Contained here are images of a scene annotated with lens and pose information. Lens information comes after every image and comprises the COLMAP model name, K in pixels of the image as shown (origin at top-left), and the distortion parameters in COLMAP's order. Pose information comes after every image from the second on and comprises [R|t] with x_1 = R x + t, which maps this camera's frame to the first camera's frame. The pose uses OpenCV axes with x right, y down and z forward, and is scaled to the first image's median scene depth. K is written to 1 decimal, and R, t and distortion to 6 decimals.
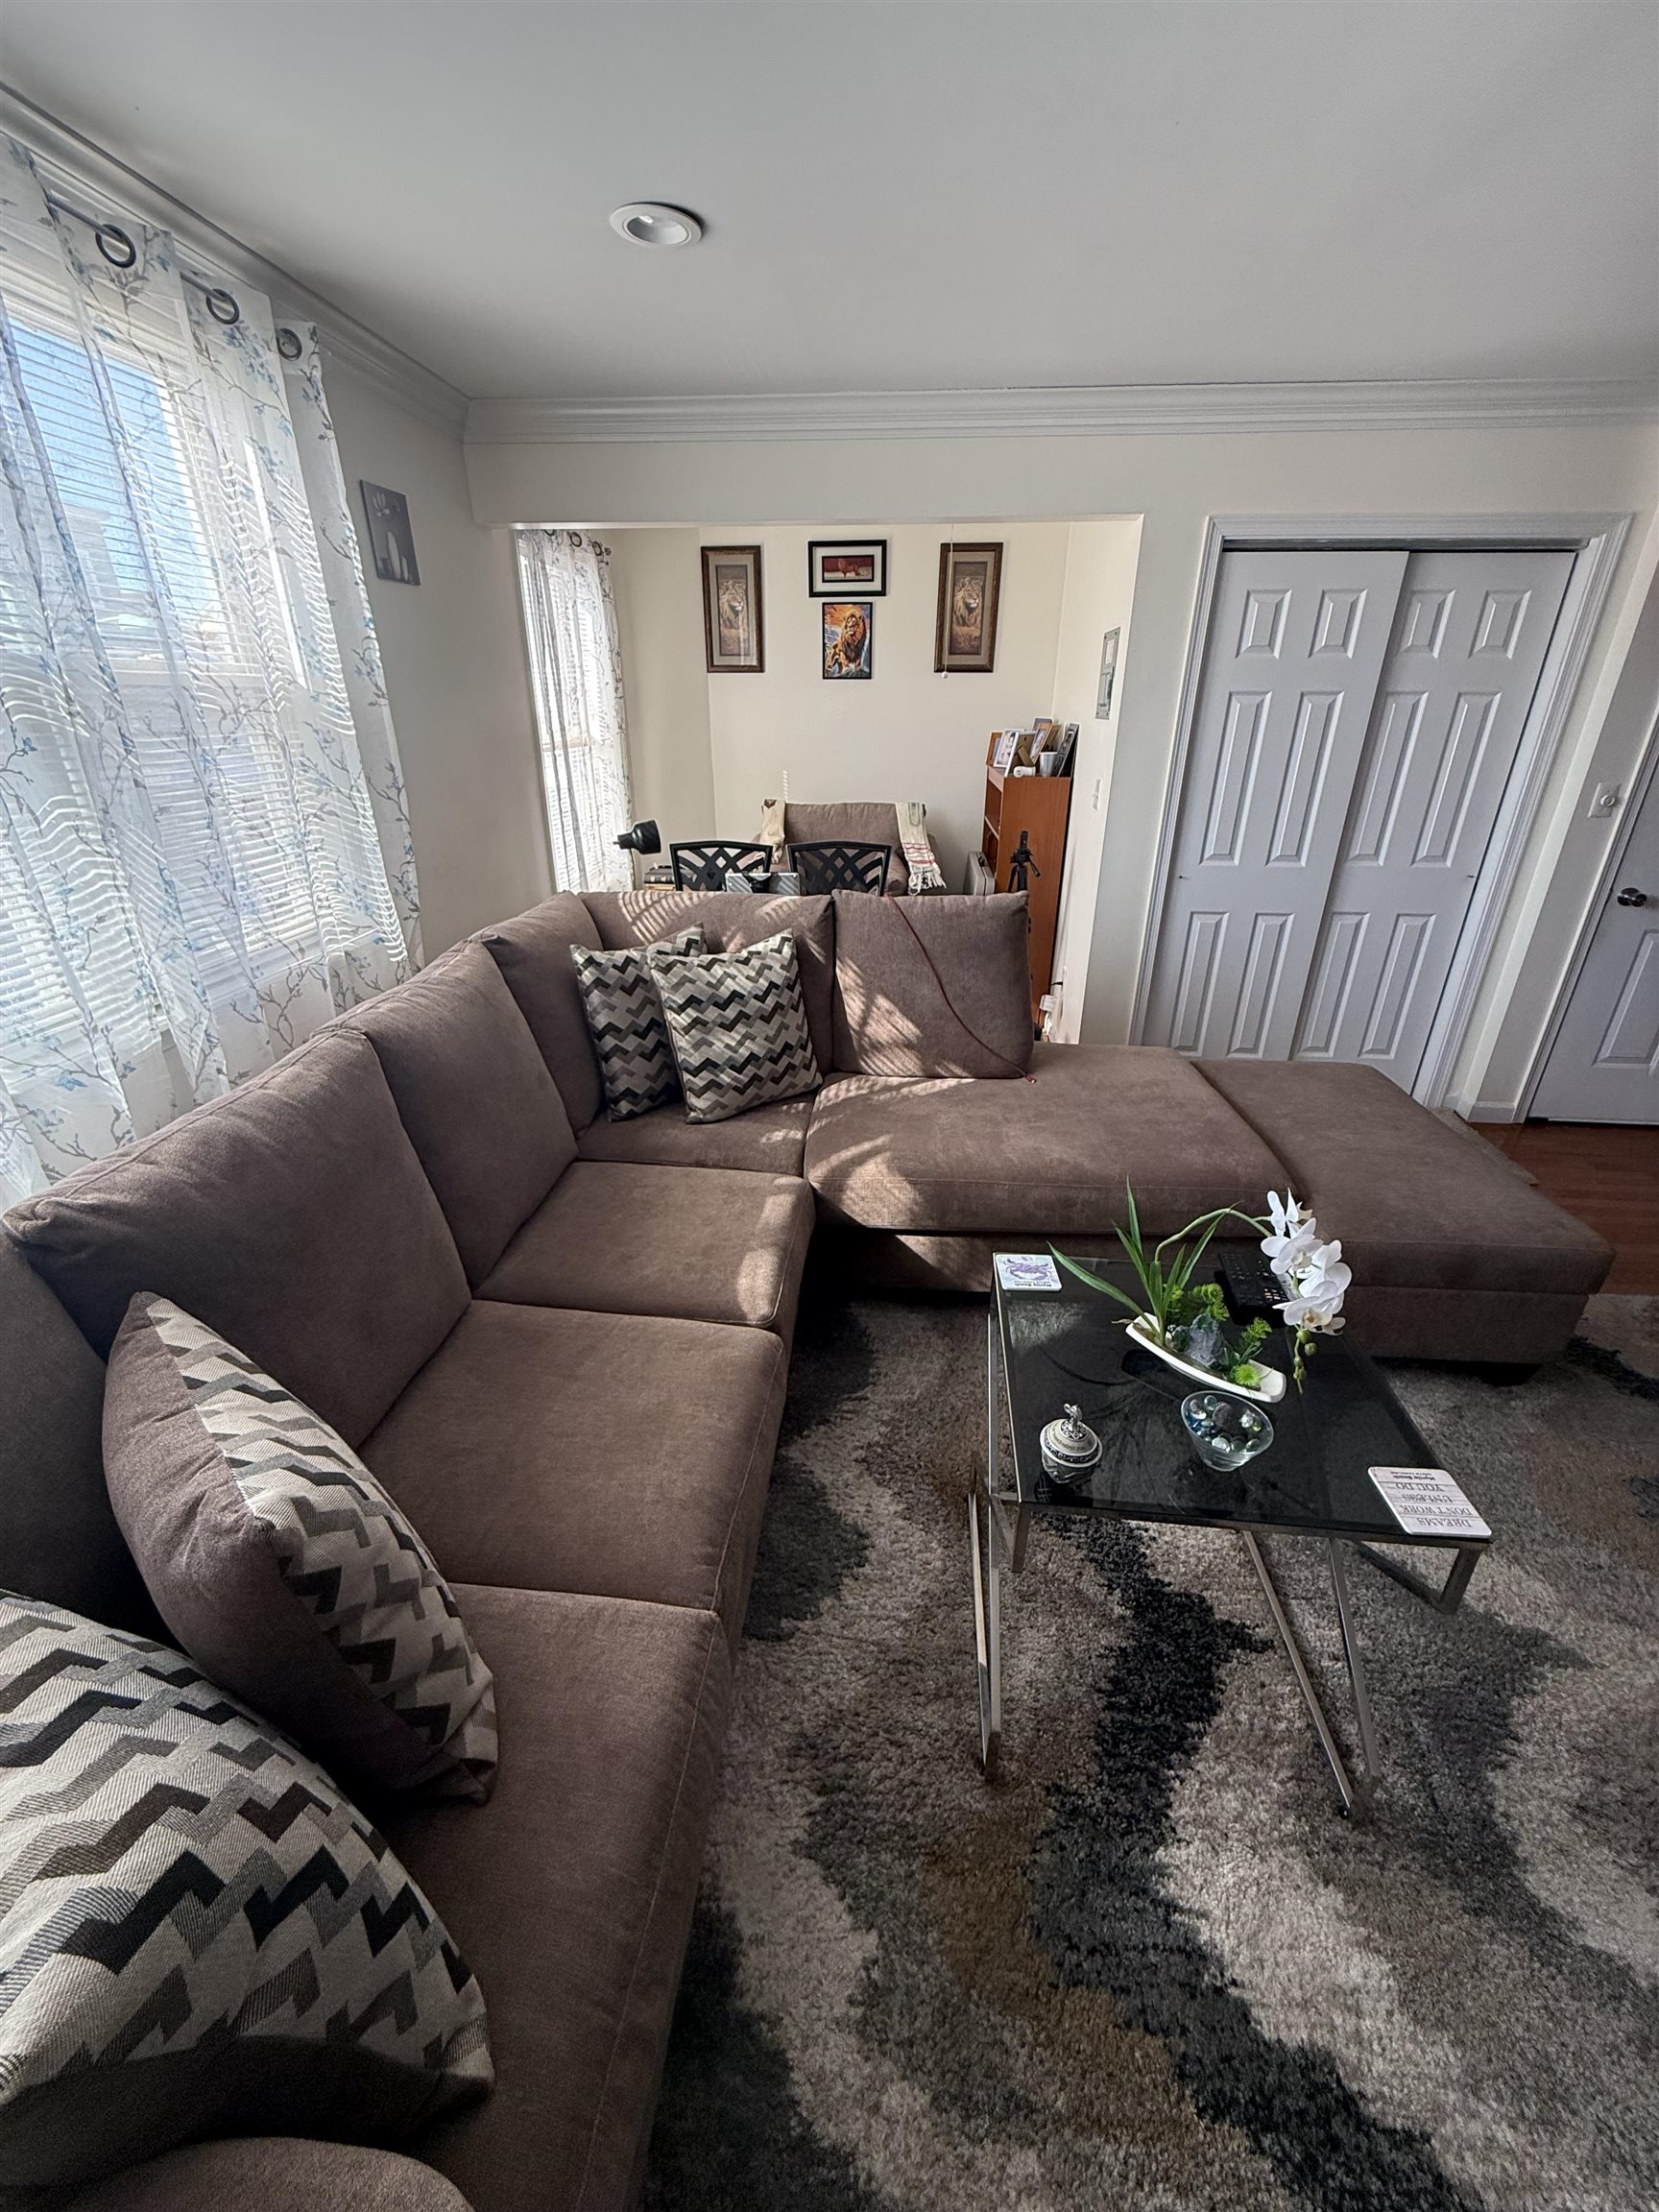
lens RADIAL K [[881.0, 0, 833.4], [0, 881.0, 1103.9], [0, 0, 1]] dist [0.000292, -0.000081]
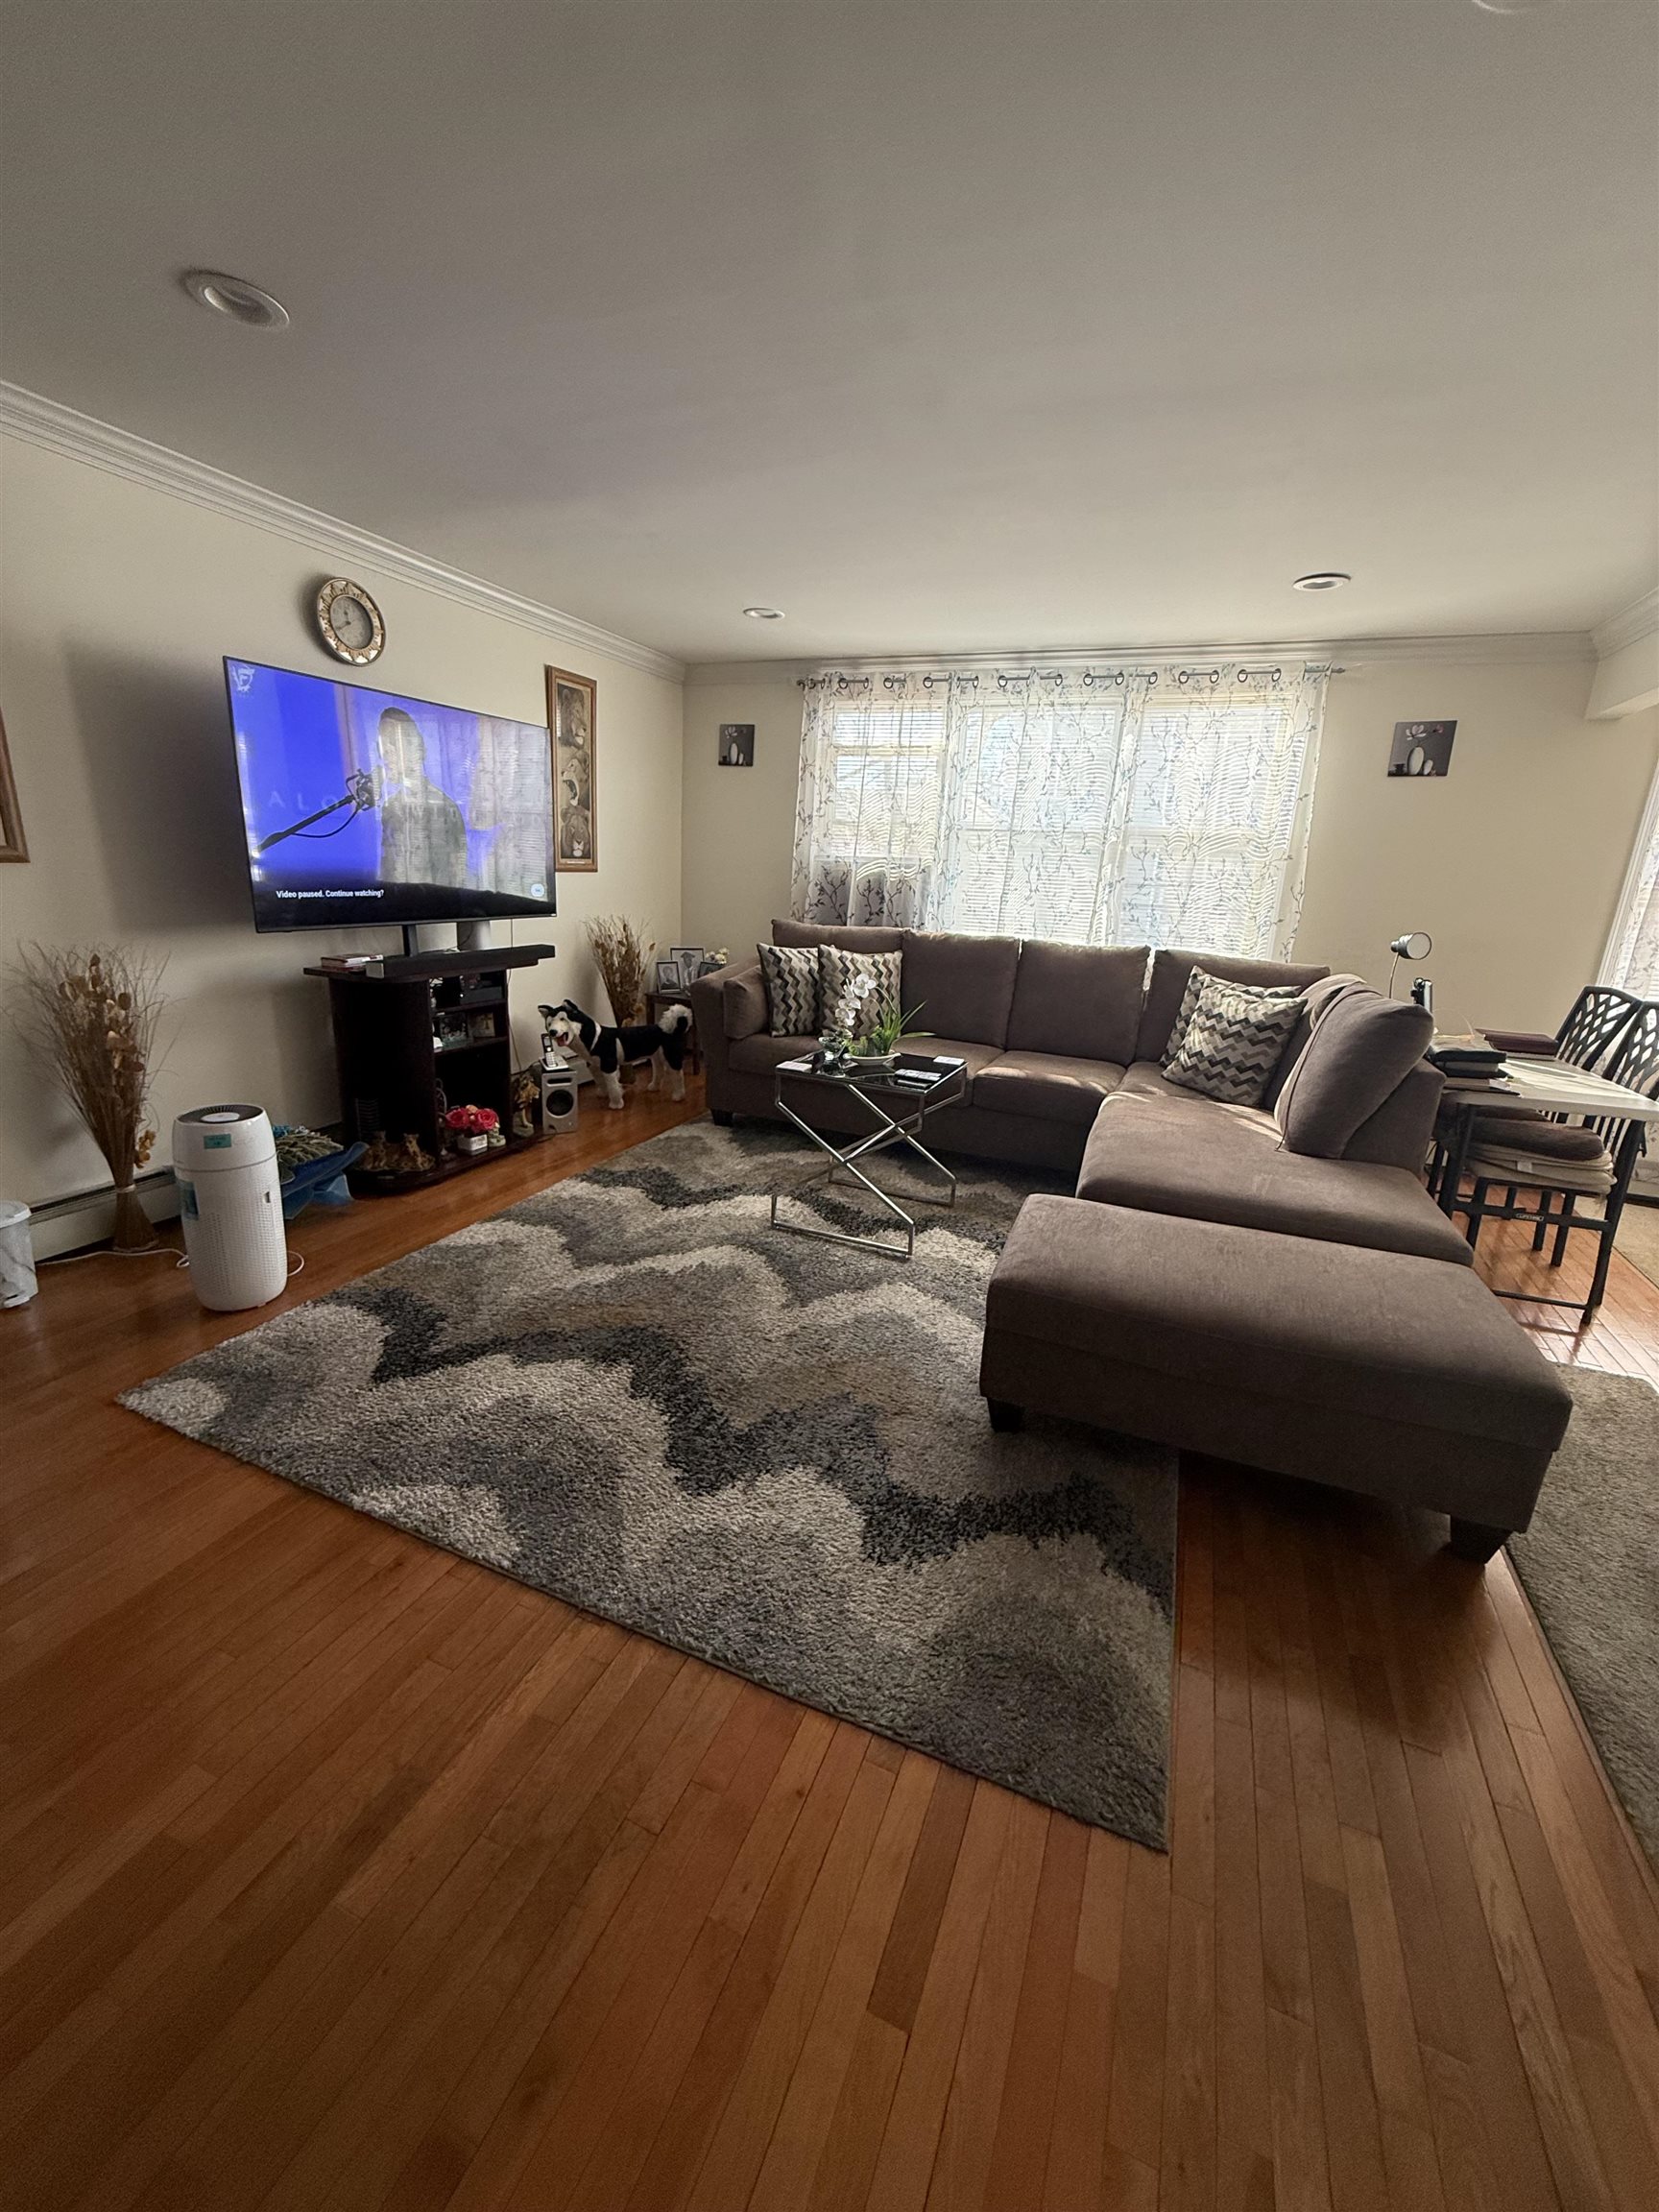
lens RADIAL K [[881.0, 0, 828.5], [0, 881.0, 1100.1], [0, 0, 1]] dist [0.000292, -0.000081]
pose [[-0.301066, 0.229970, -0.925458, 1.347652], [-0.441595, 0.826535, 0.349046, -0.206734], [0.845194, 0.513764, -0.147288, 0.640925]]
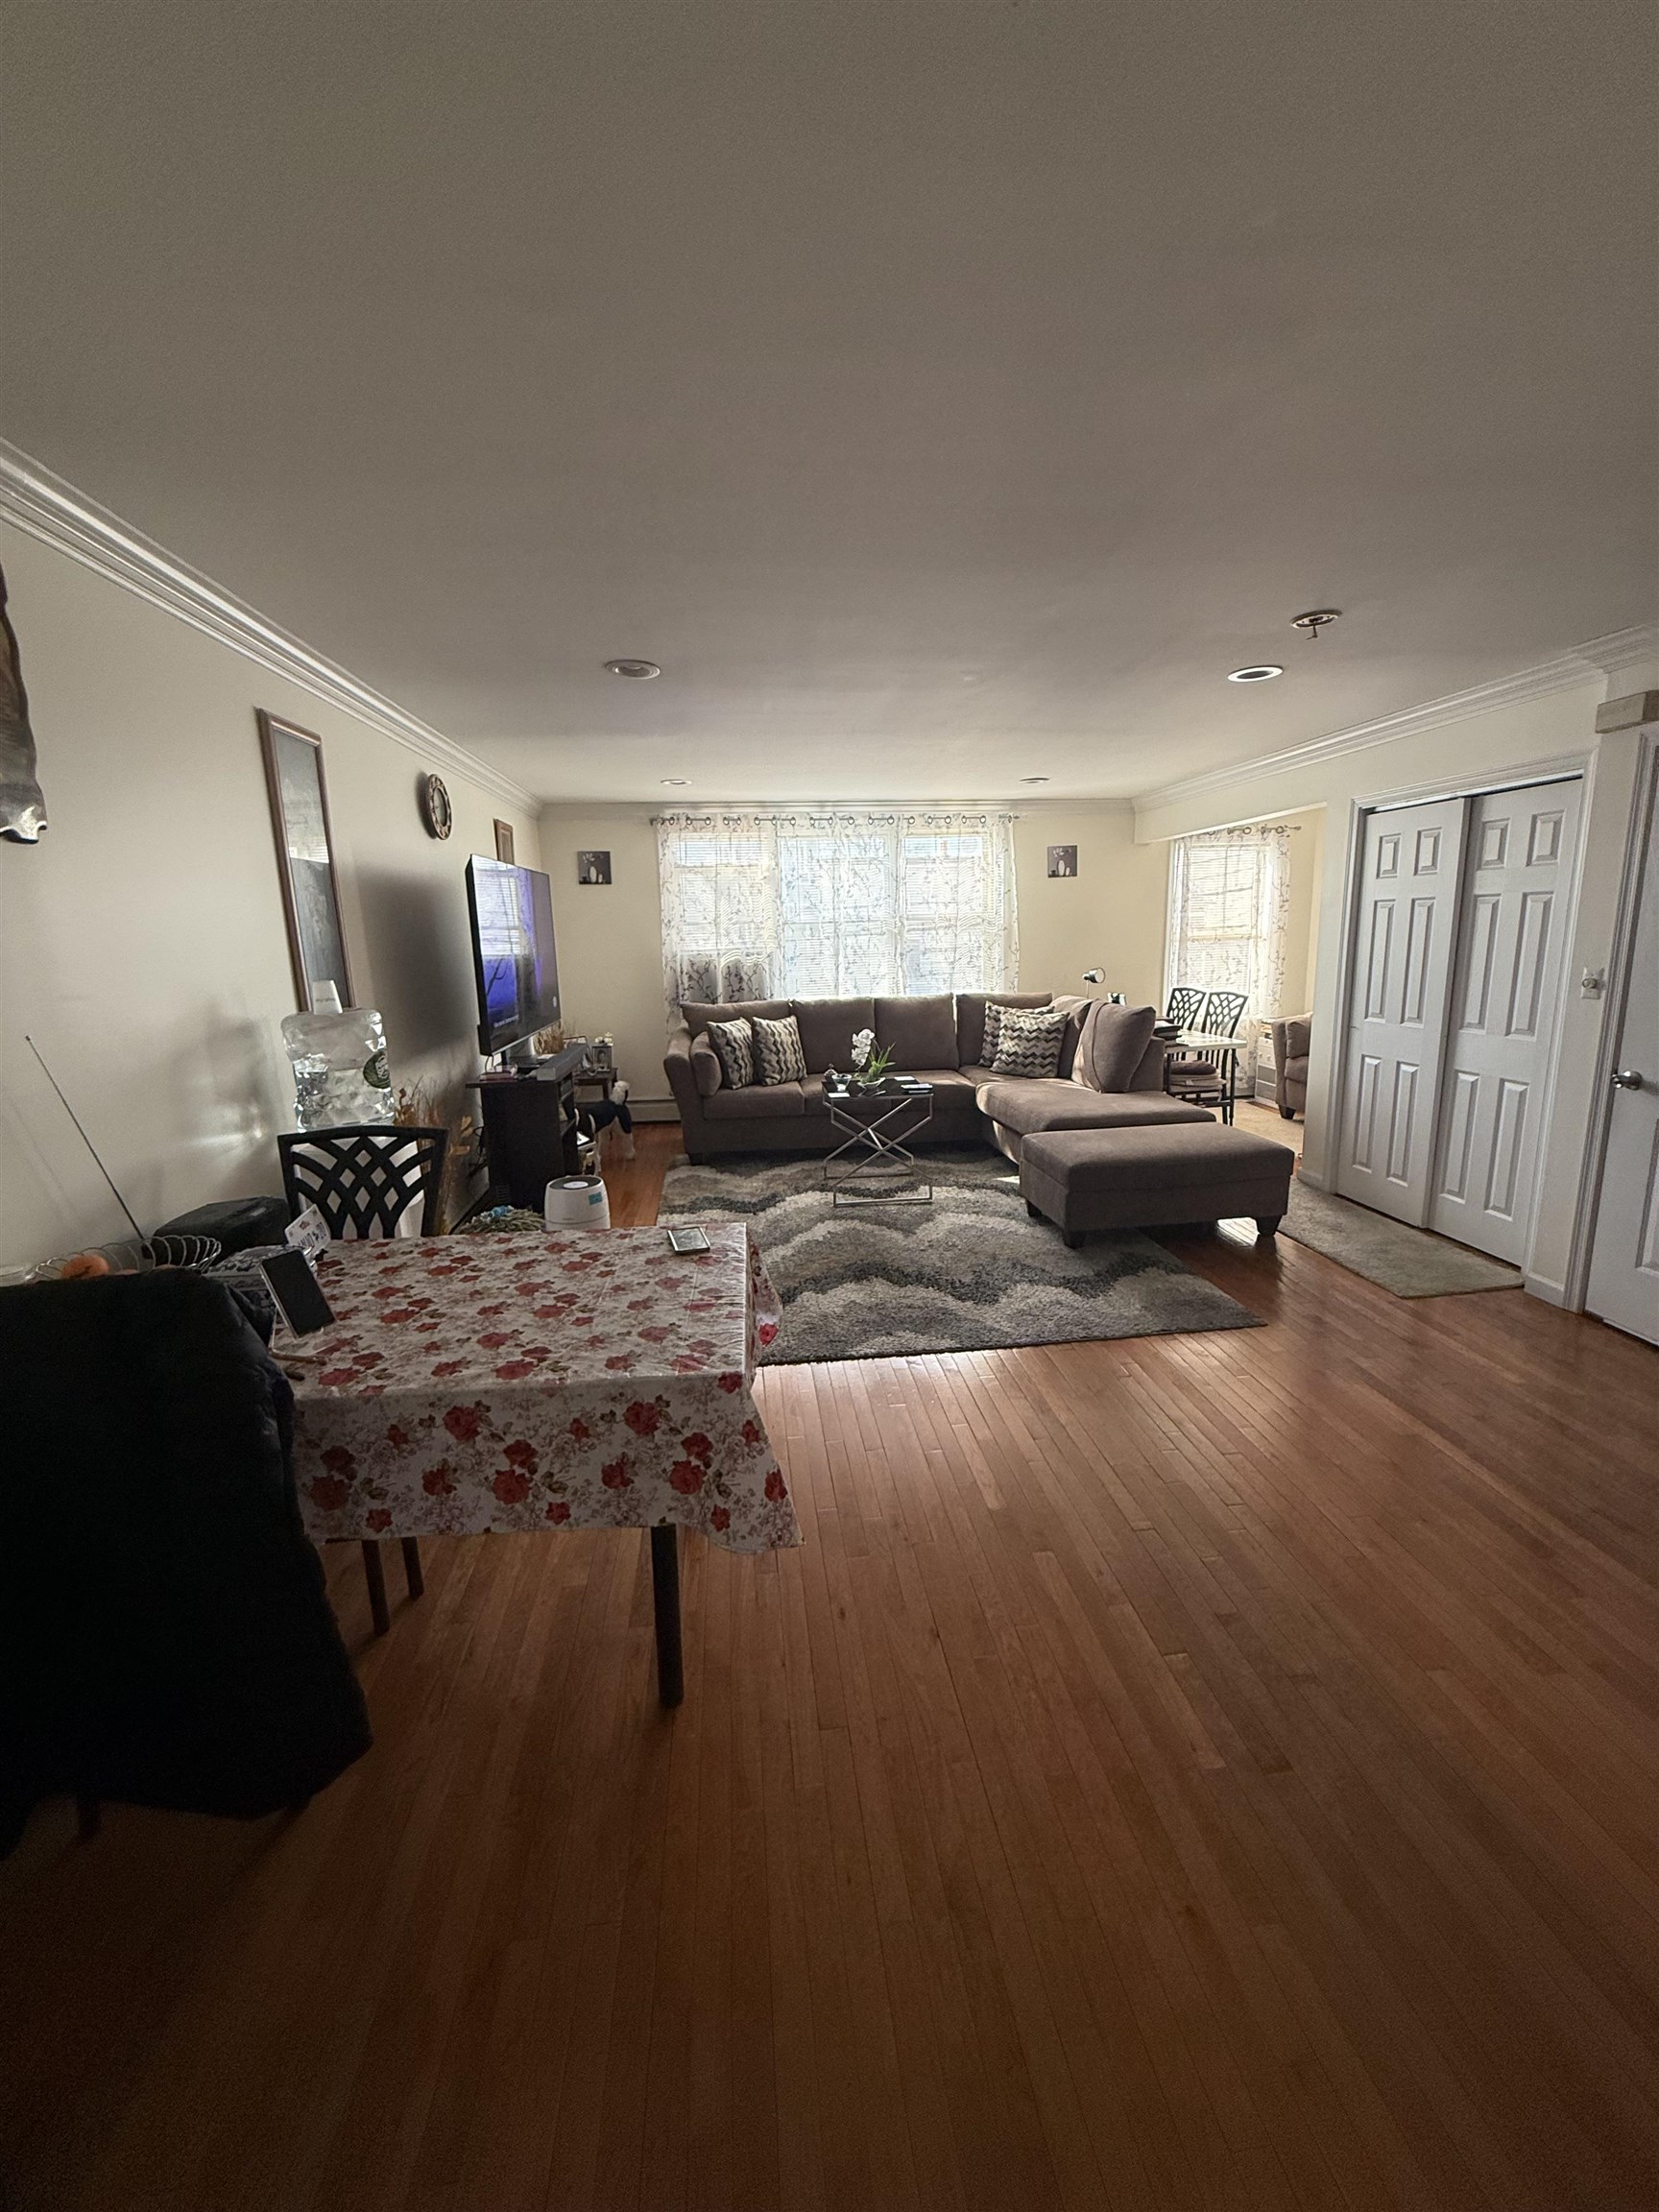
lens RADIAL K [[881.0, 0, 829.8], [0, 881.0, 1101.2], [0, 0, 1]] dist [0.000292, -0.000081]
pose [[0.201554, 0.177441, -0.963271, 1.960638], [-0.380649, 0.920341, 0.089887, 0.042791], [0.902487, 0.348551, 0.253041, -0.045941]]
